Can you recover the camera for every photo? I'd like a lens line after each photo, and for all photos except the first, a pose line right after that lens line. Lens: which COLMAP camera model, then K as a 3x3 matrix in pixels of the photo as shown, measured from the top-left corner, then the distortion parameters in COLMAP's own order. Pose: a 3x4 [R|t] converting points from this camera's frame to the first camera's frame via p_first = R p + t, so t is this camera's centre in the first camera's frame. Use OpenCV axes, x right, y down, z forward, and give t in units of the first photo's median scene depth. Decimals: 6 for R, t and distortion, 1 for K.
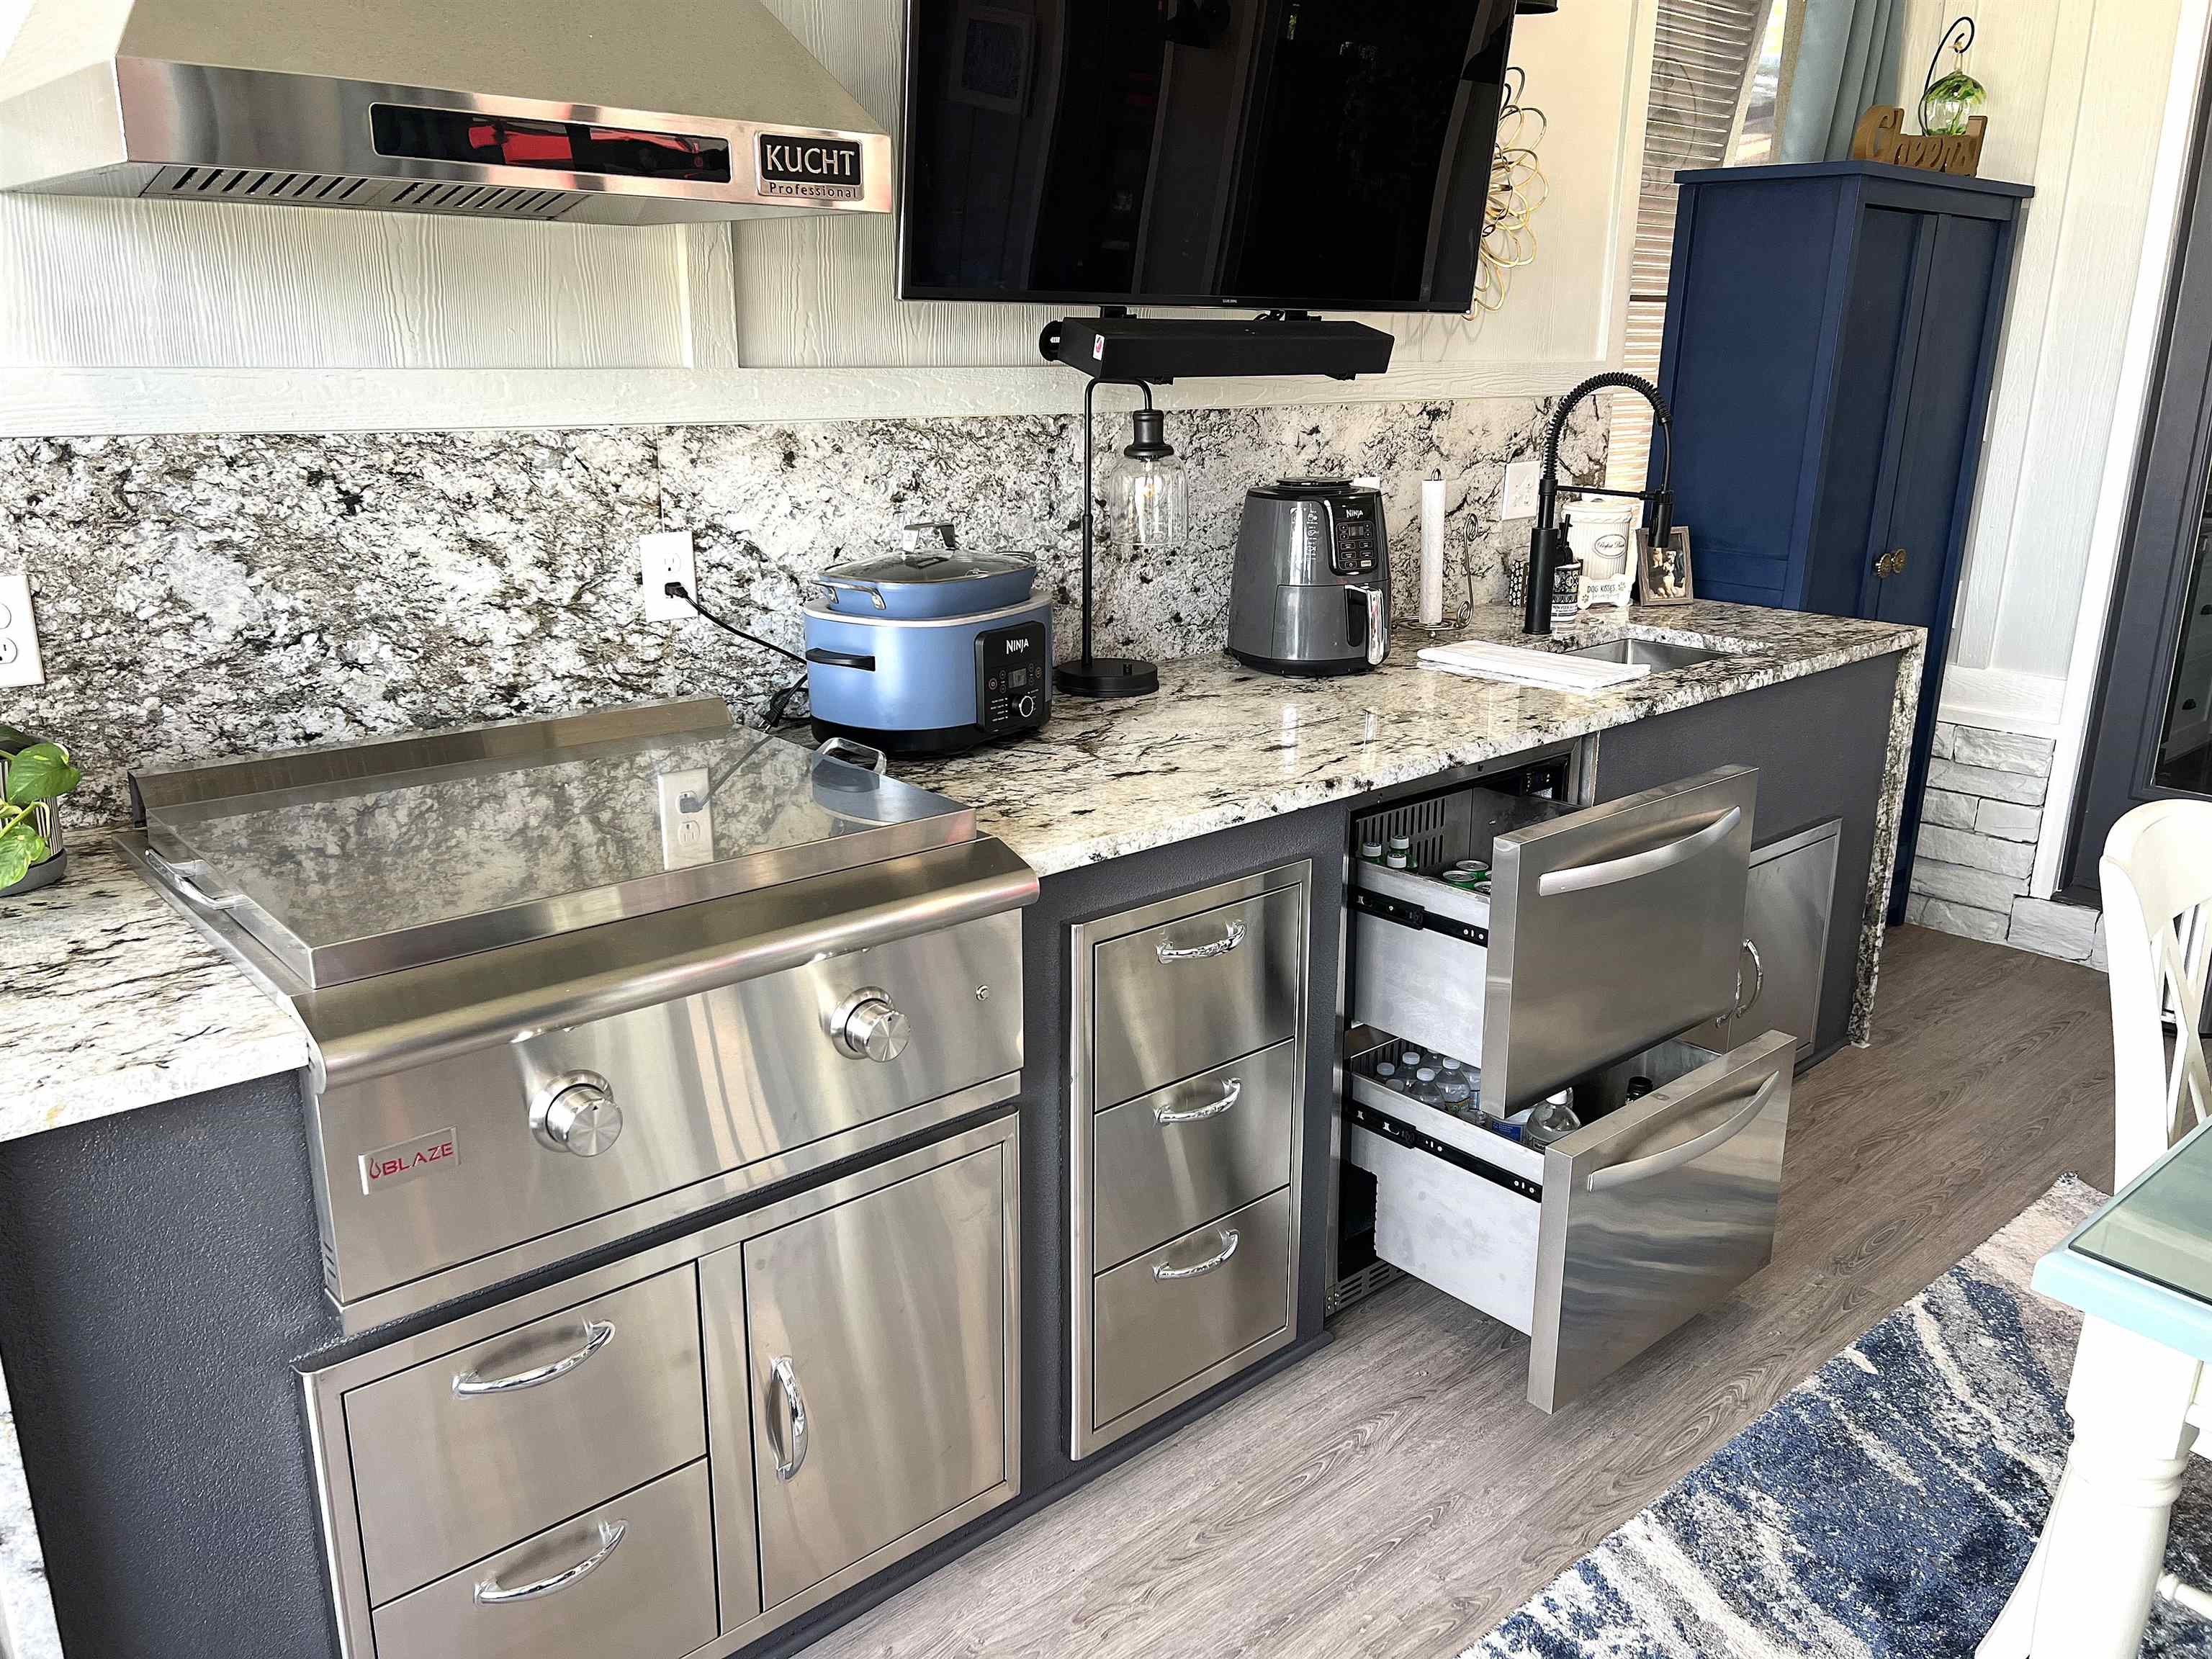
lens RADIAL K [[1686.2, 0, 1106.0], [0, 1686.2, 829.5], [0, 0, 1]] dist [0.091546, -0.095026]
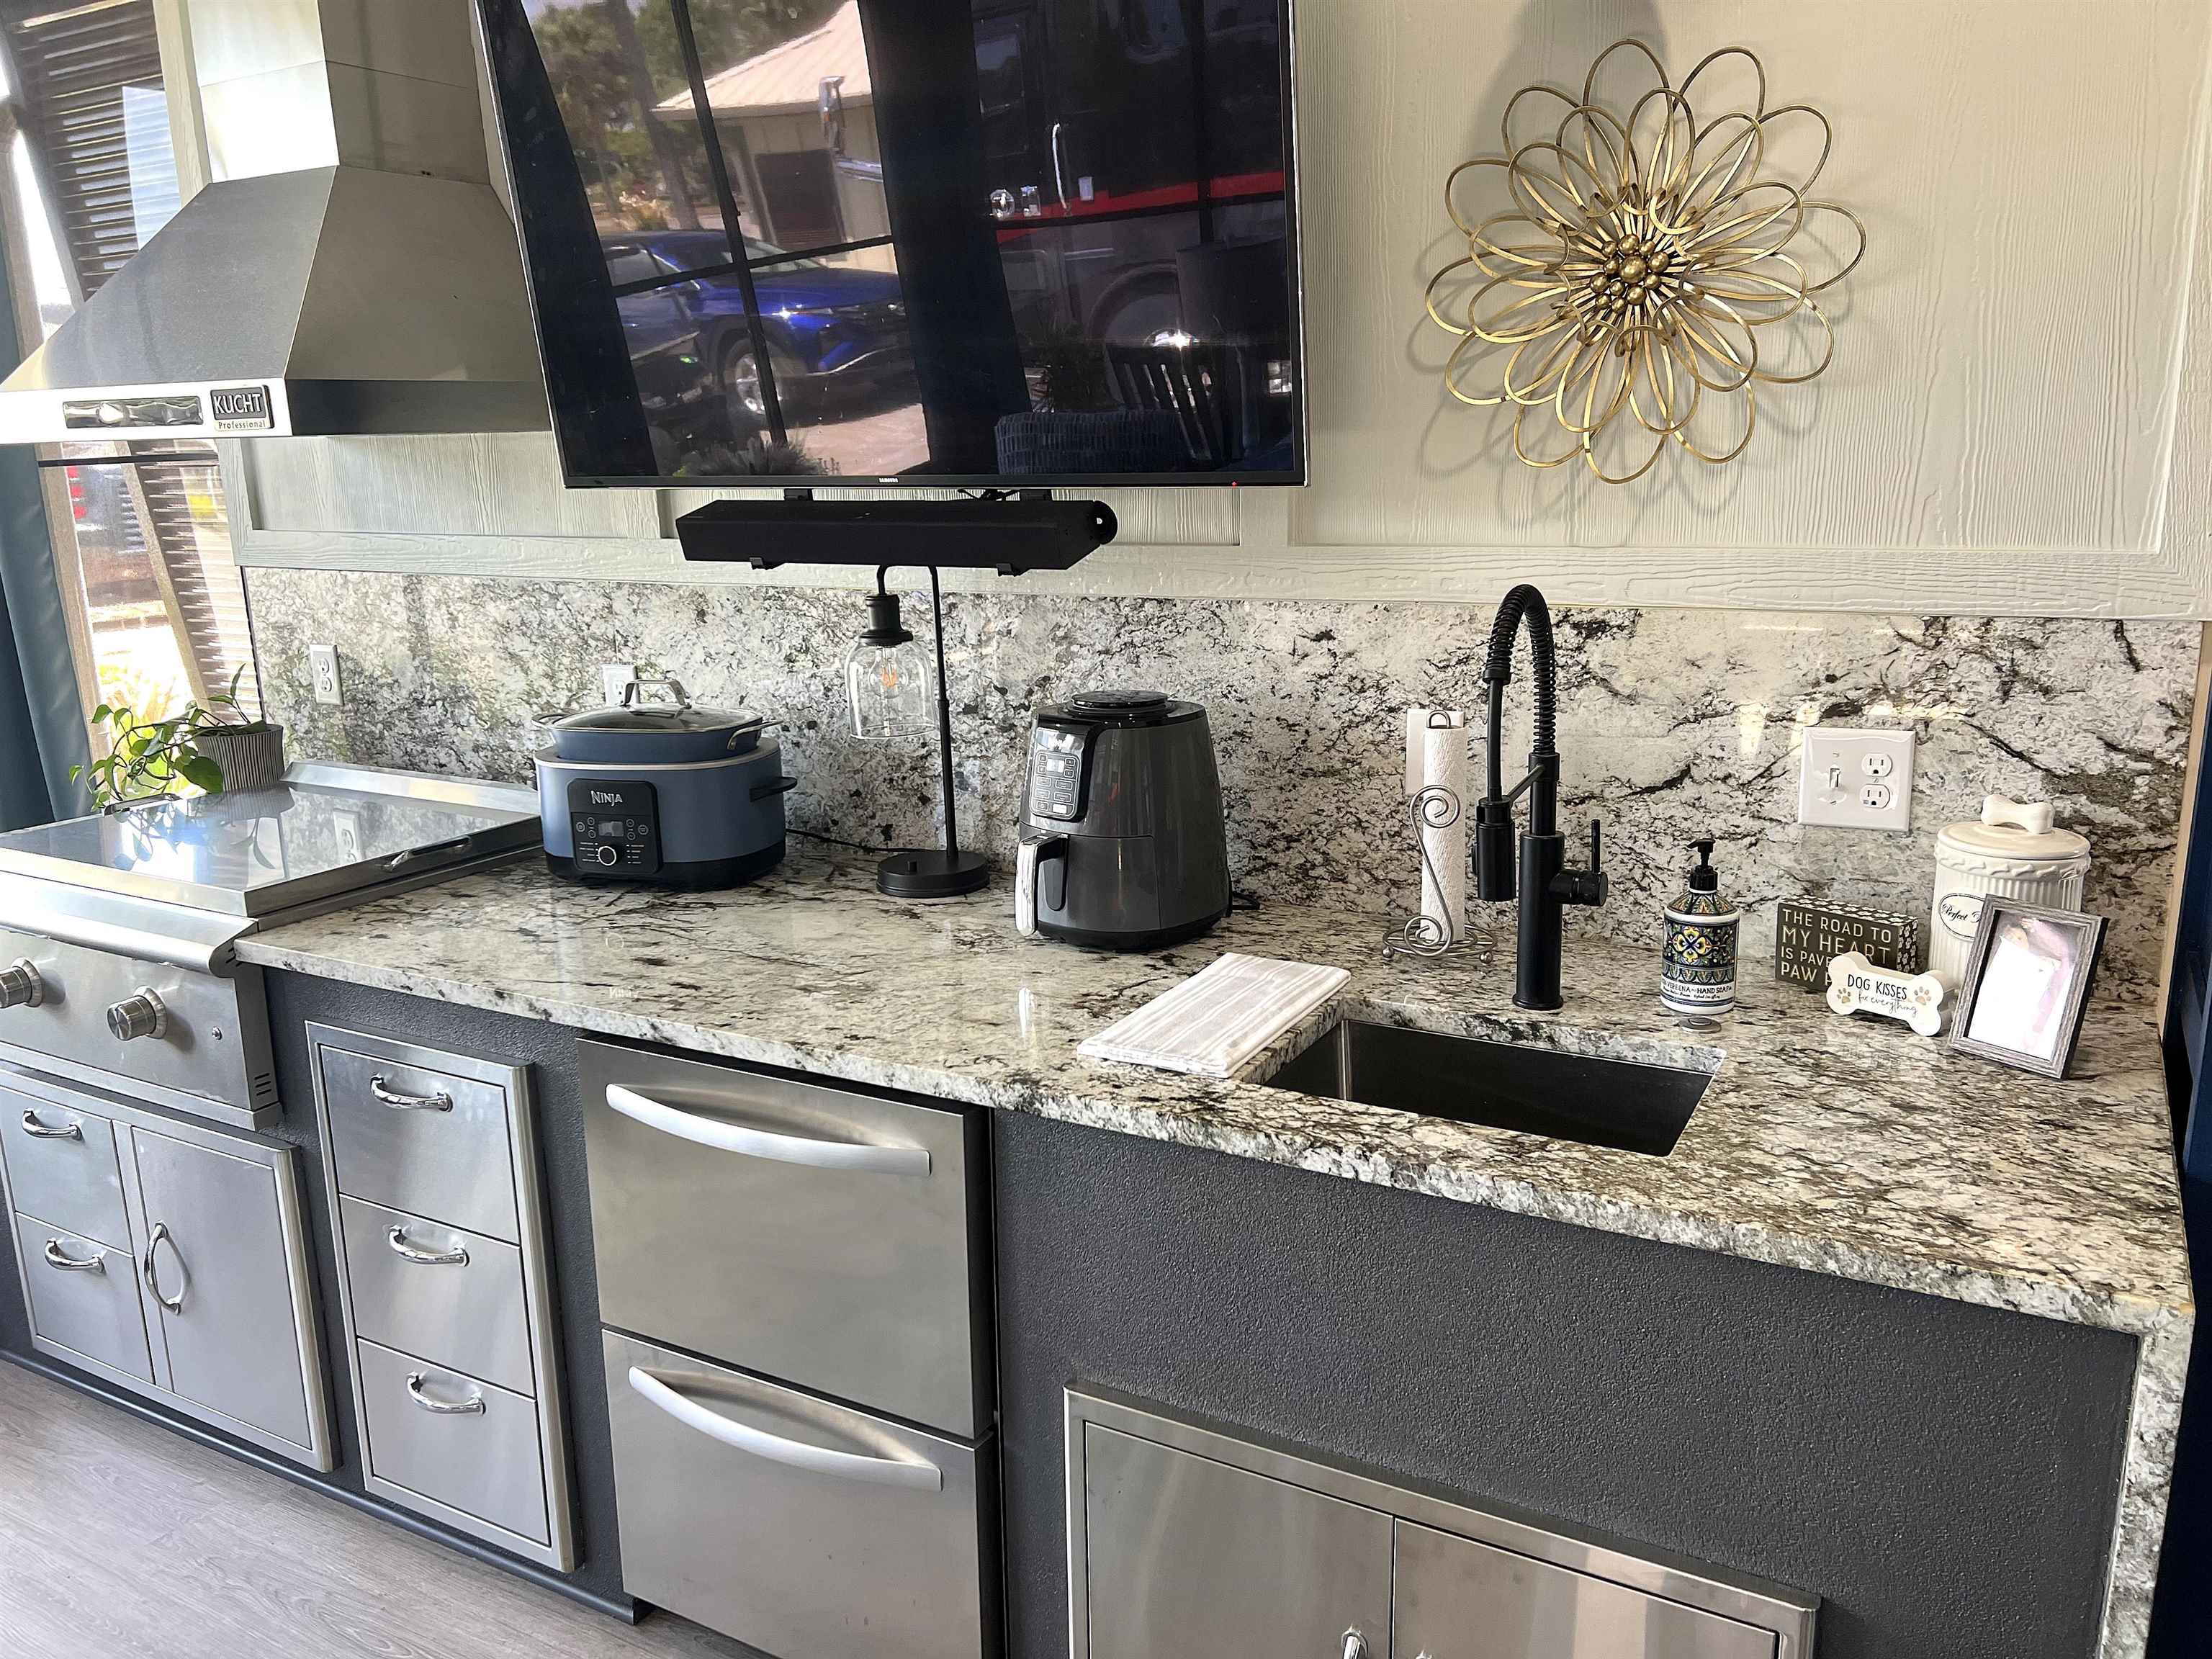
lens RADIAL K [[1607.3, 0, 1106.0], [0, 1607.3, 829.5], [0, 0, 1]] dist [0.092581, -0.001165]
pose [[0.336583, 0.196783, -0.920863, 0.992731], [-0.244676, 0.962608, 0.116273, -0.282835], [0.909311, 0.186177, 0.372146, 0.893854]]
